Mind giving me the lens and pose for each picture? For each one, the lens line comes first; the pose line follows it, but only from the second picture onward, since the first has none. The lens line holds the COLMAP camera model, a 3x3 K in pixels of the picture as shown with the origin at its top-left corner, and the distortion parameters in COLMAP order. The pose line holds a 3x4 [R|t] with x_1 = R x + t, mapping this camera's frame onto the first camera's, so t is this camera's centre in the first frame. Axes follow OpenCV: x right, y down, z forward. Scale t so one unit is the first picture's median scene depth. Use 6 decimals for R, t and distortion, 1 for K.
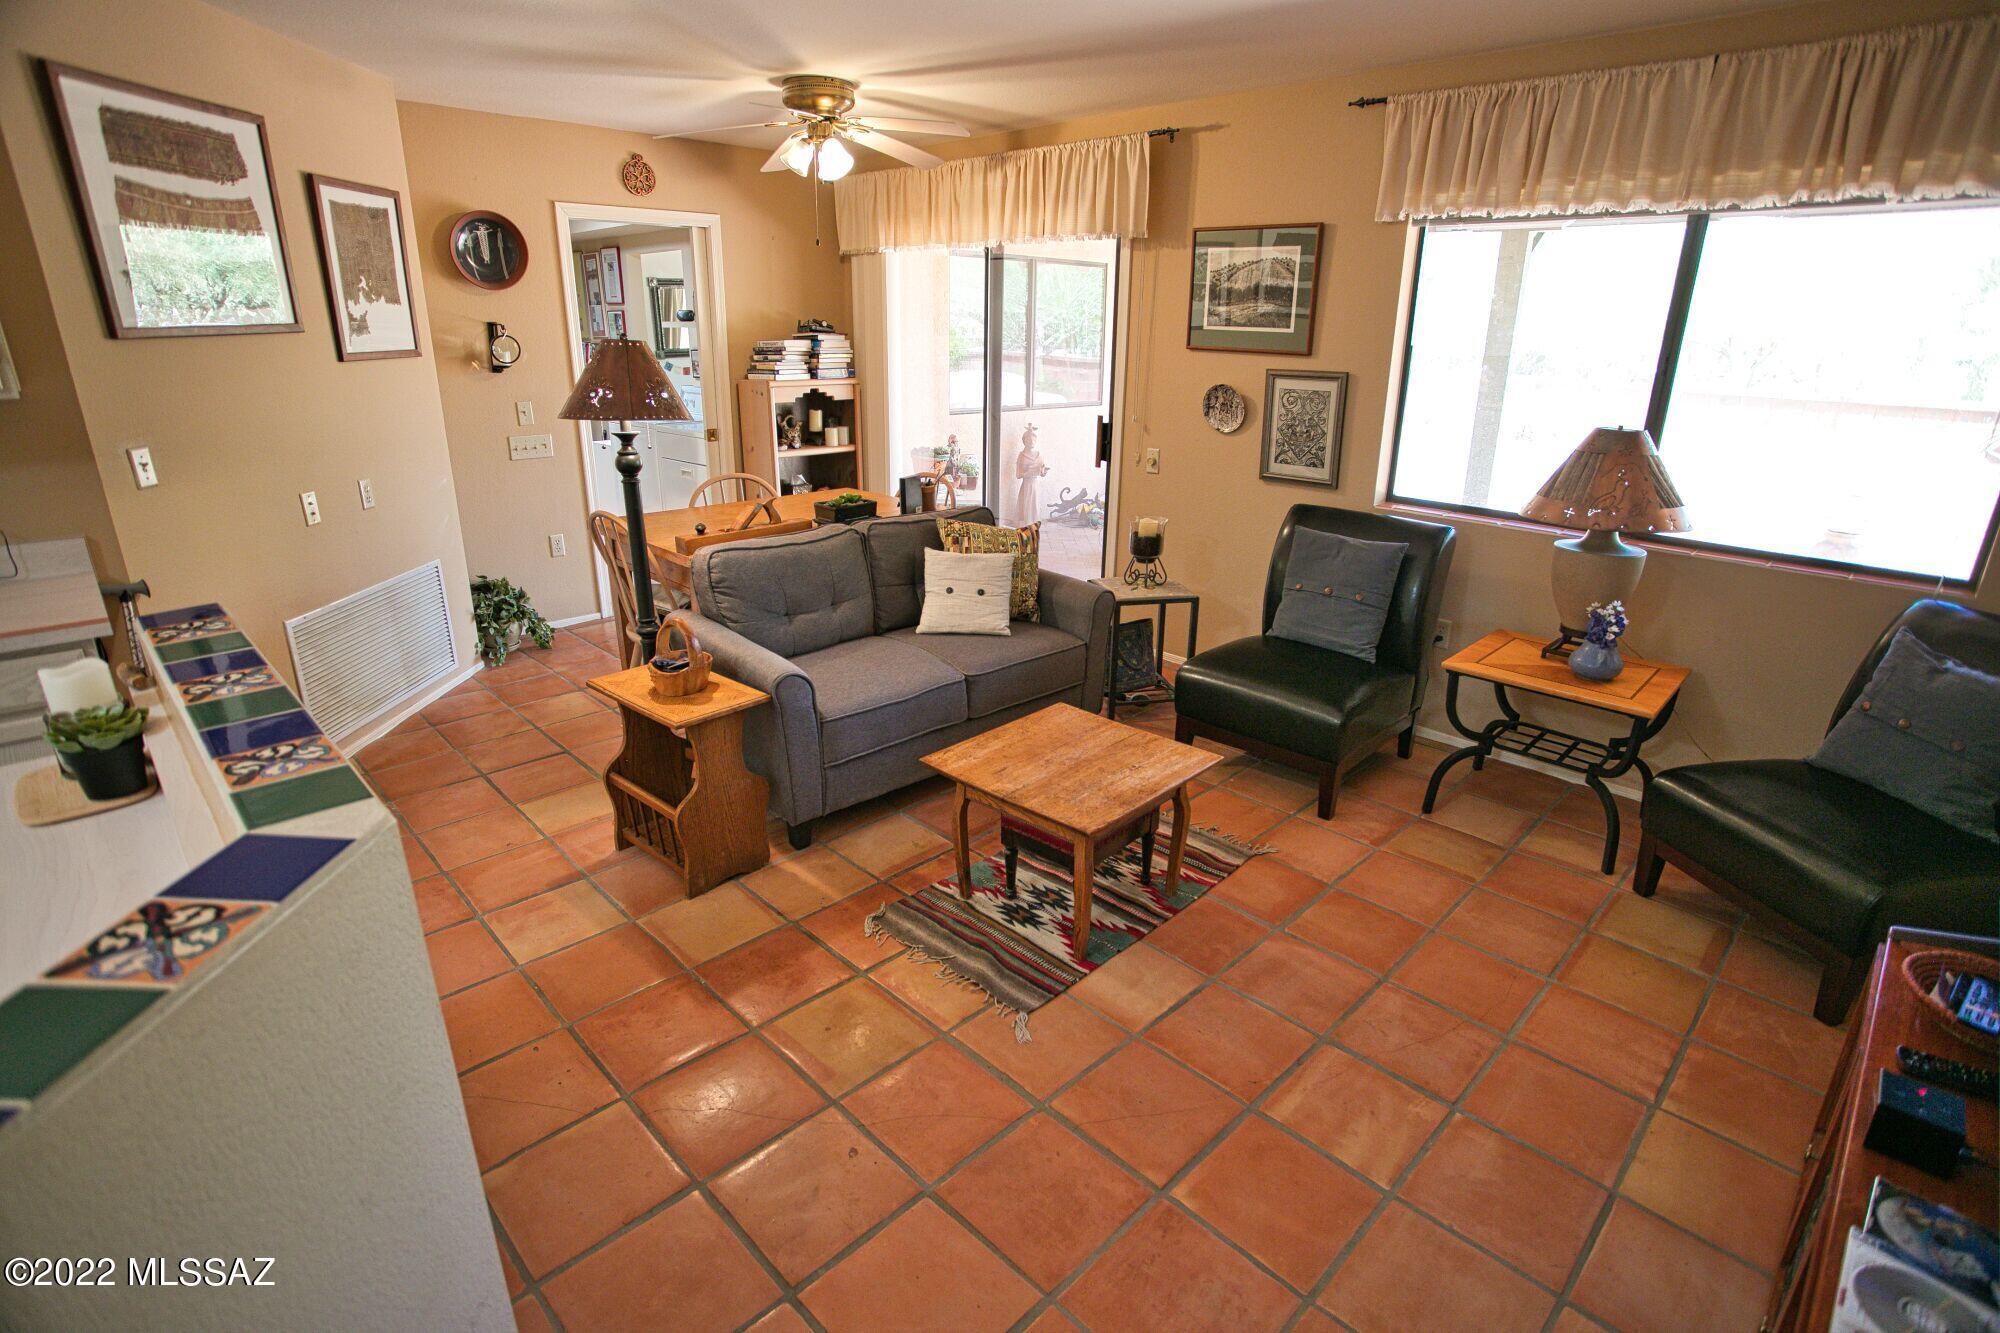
lens RADIAL K [[989.0, 0, 1000.0], [0, 989.0, 666.5], [0, 0, 1]] dist [-0.070677, 0.030965]
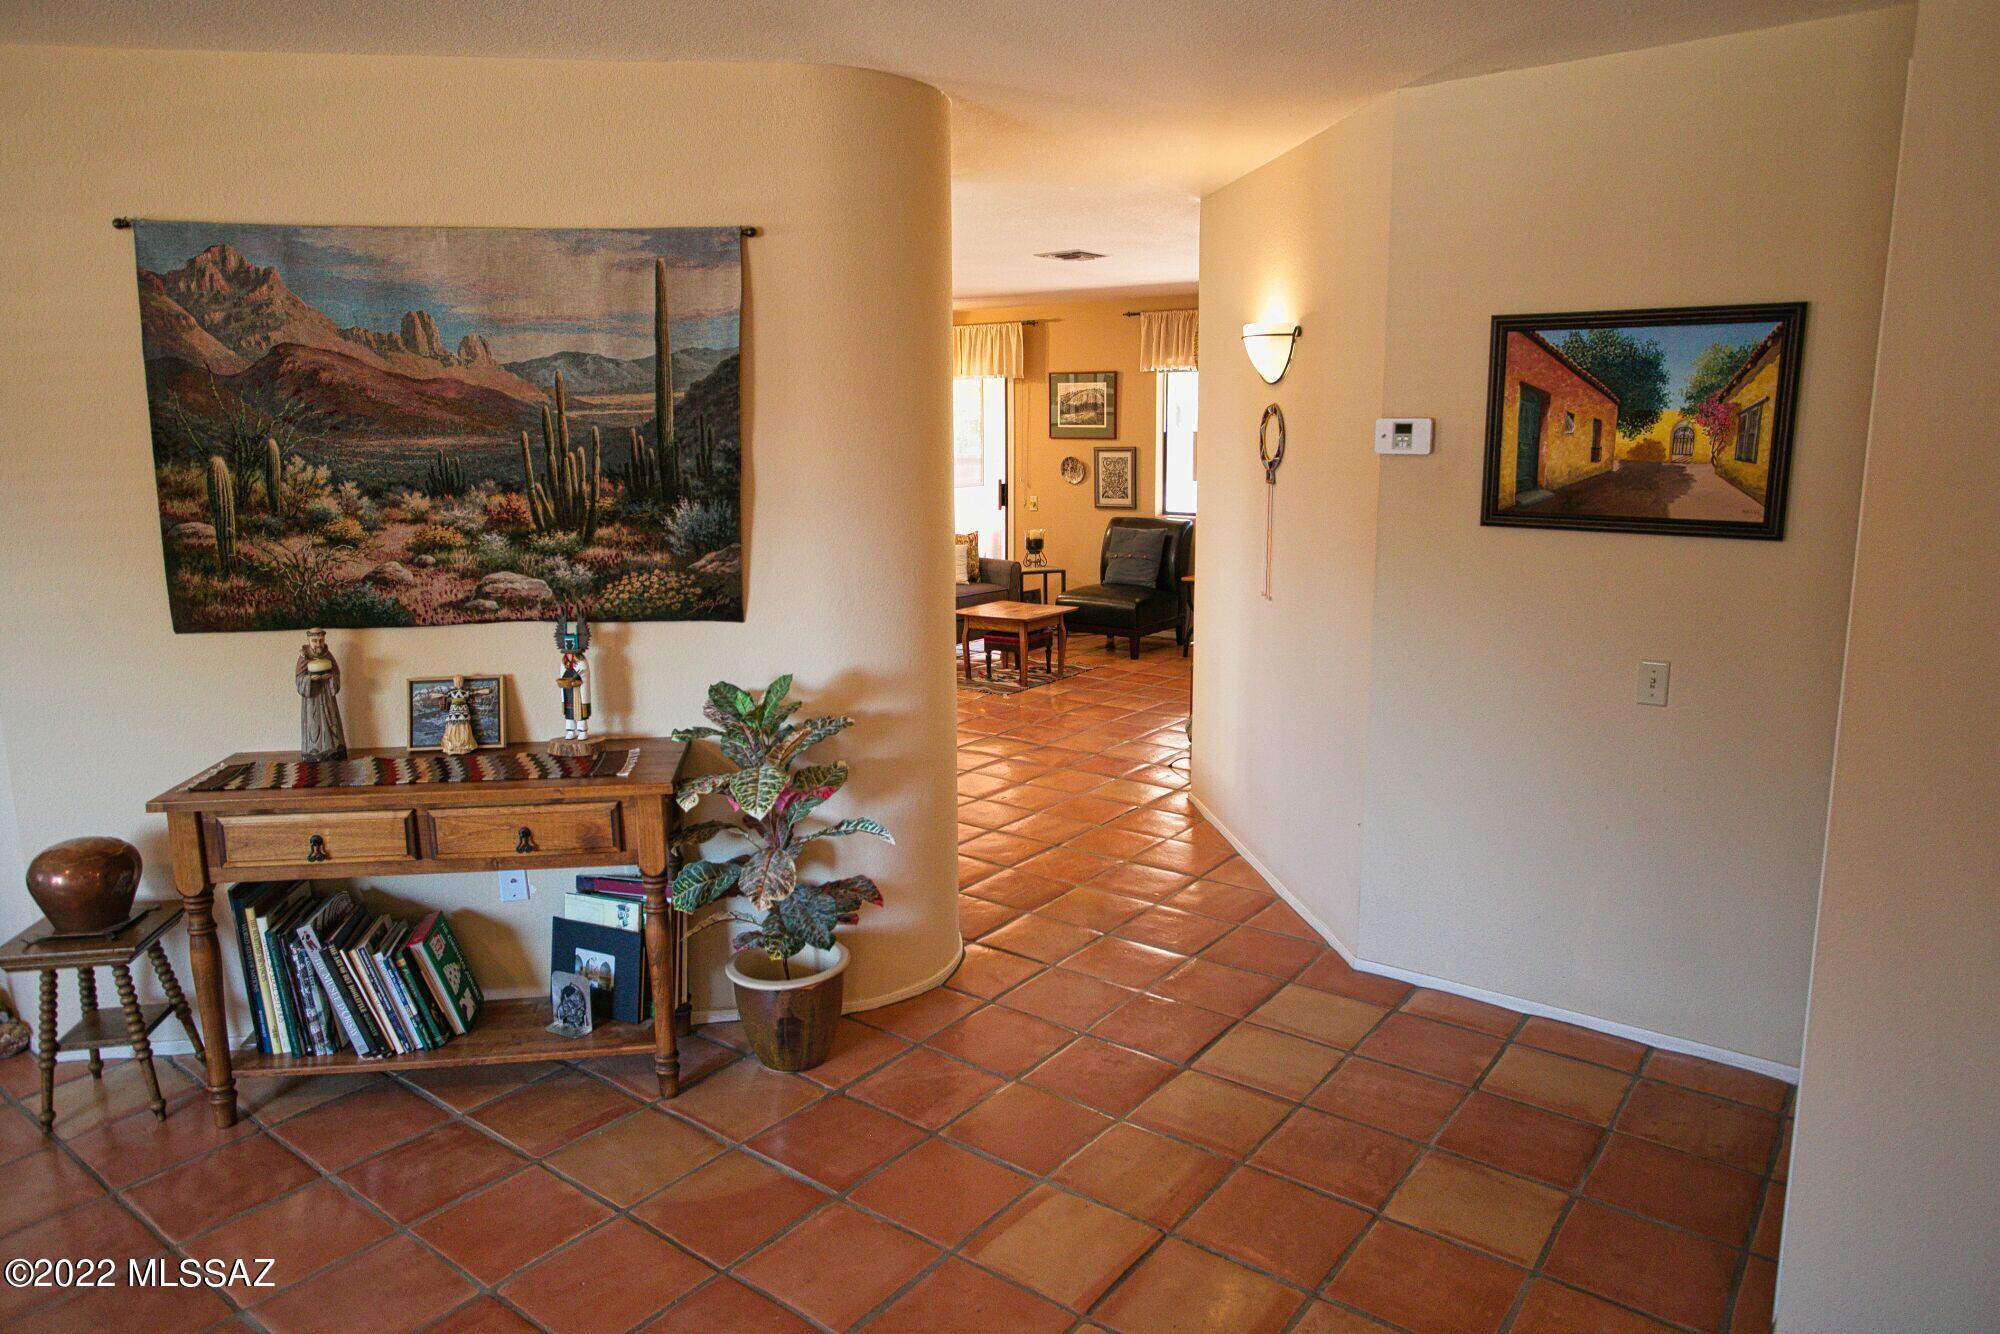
lens RADIAL K [[1292.8, 0, 957.4], [0, 1292.8, 661.6], [0, 0, 1]] dist [-0.024259, -0.000868]
pose [[0.993339, -0.044026, 0.106483, -0.258105], [0.059447, 0.987455, -0.146281, 0.435078], [-0.098707, 0.151637, 0.983495, -1.304479]]
